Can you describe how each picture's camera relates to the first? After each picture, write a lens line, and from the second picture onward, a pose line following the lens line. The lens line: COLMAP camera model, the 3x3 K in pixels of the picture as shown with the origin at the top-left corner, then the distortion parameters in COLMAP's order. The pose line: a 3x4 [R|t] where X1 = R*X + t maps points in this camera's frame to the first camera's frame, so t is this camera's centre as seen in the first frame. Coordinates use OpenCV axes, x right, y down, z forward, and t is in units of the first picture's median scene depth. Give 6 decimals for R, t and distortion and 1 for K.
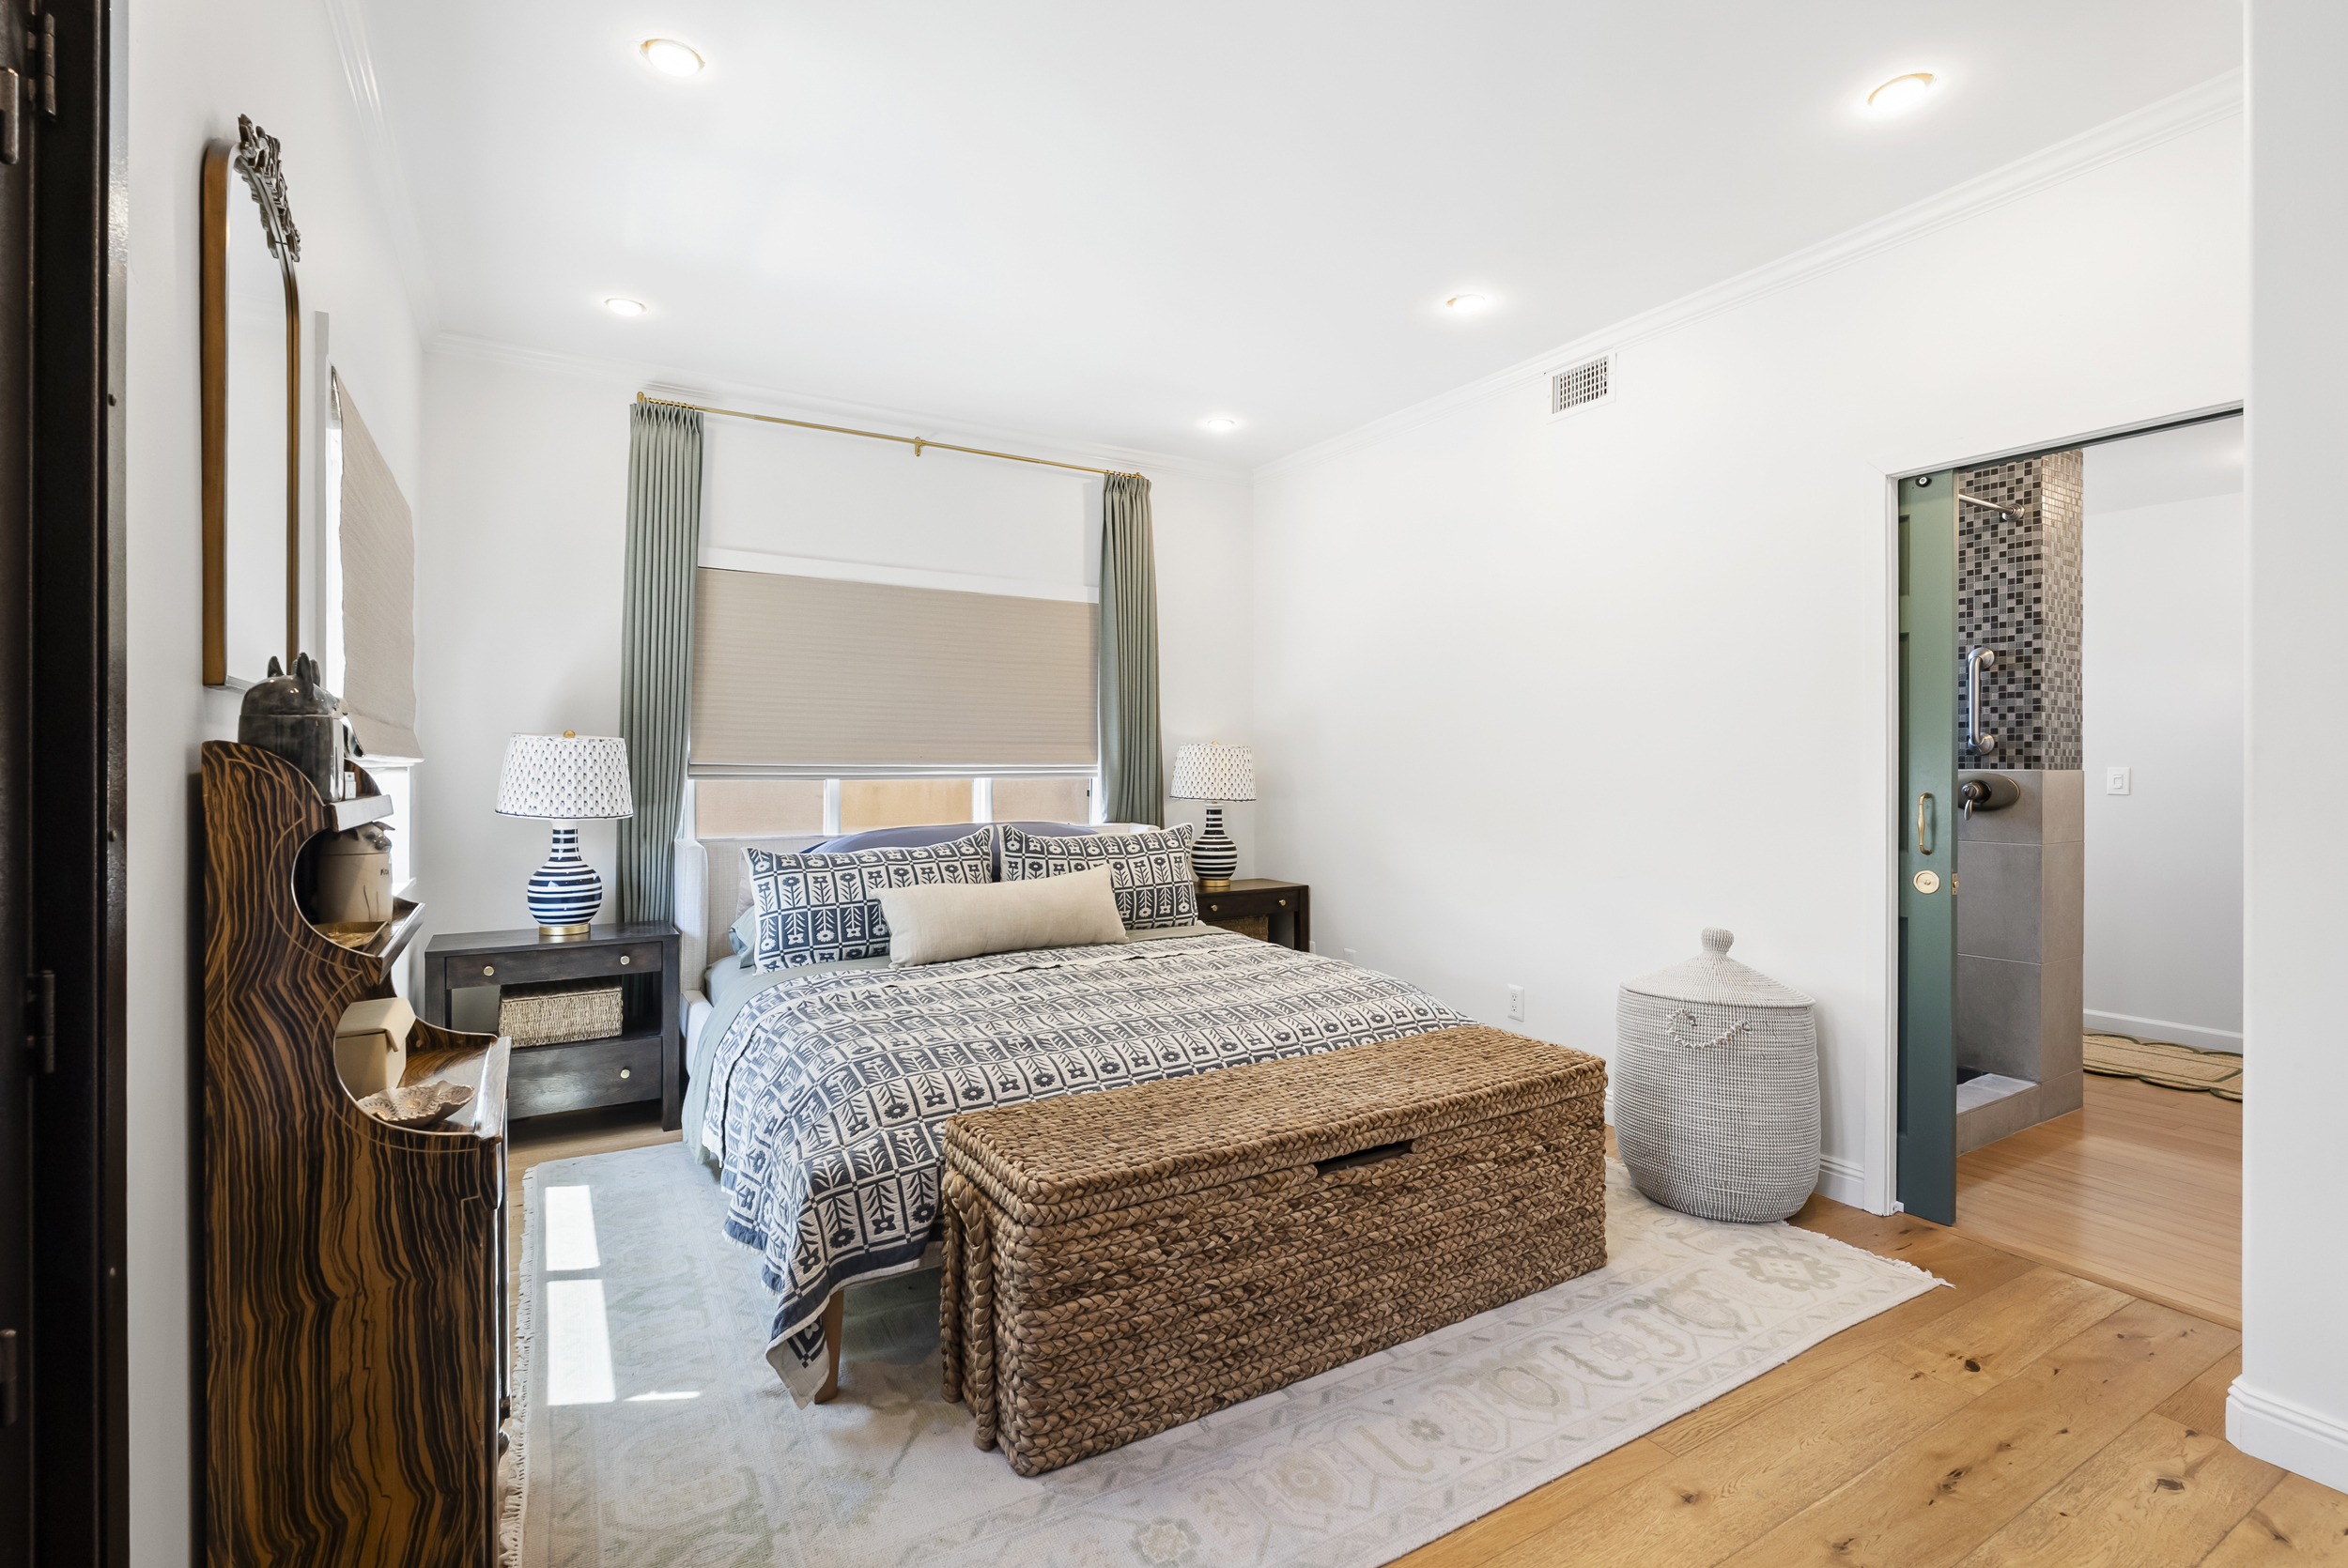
lens RADIAL K [[1073.4, 0, 1171.2], [0, 1073.4, 766.8], [0, 0, 1]] dist [-0.001968, 0.000158]
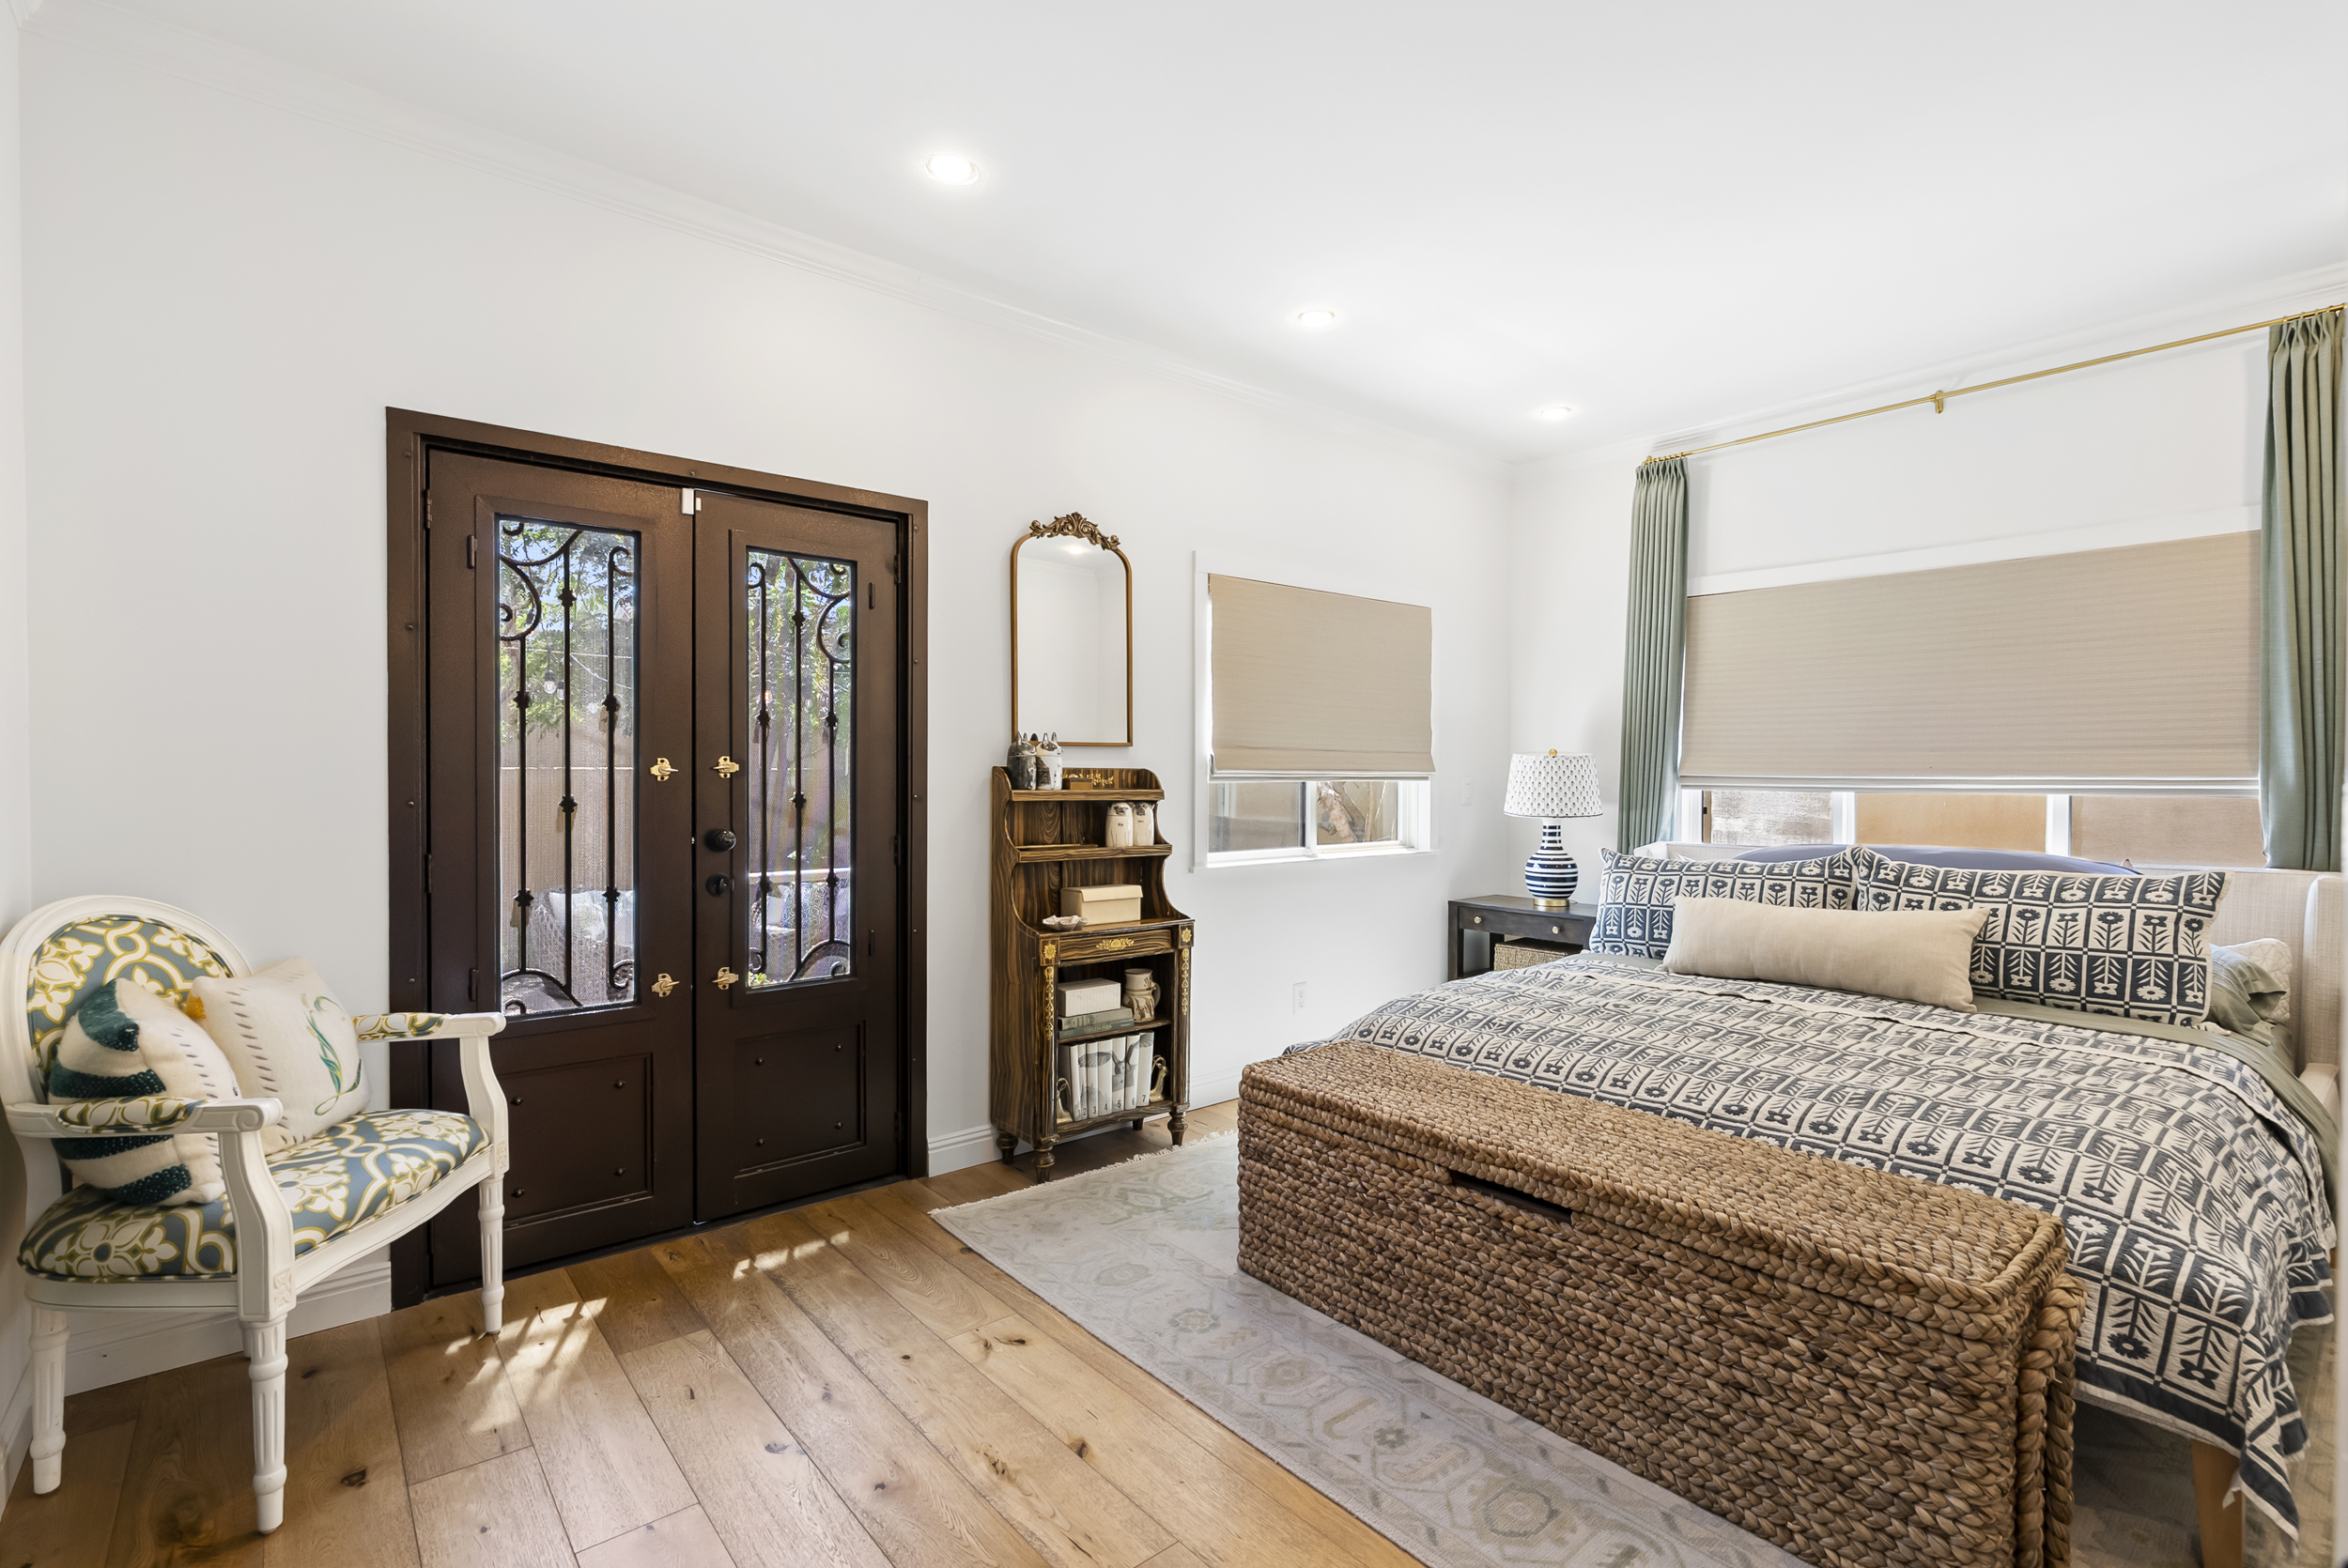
lens RADIAL K [[1073.4, 0, 1171.2], [0, 1073.4, 766.8], [0, 0, 1]] dist [-0.001968, 0.000158]
pose [[0.155662, -0.005812, -0.987793, 0.974367], [-0.002783, 0.999976, -0.006322, -0.004426], [0.987807, 0.003733, 0.155642, 0.514055]]
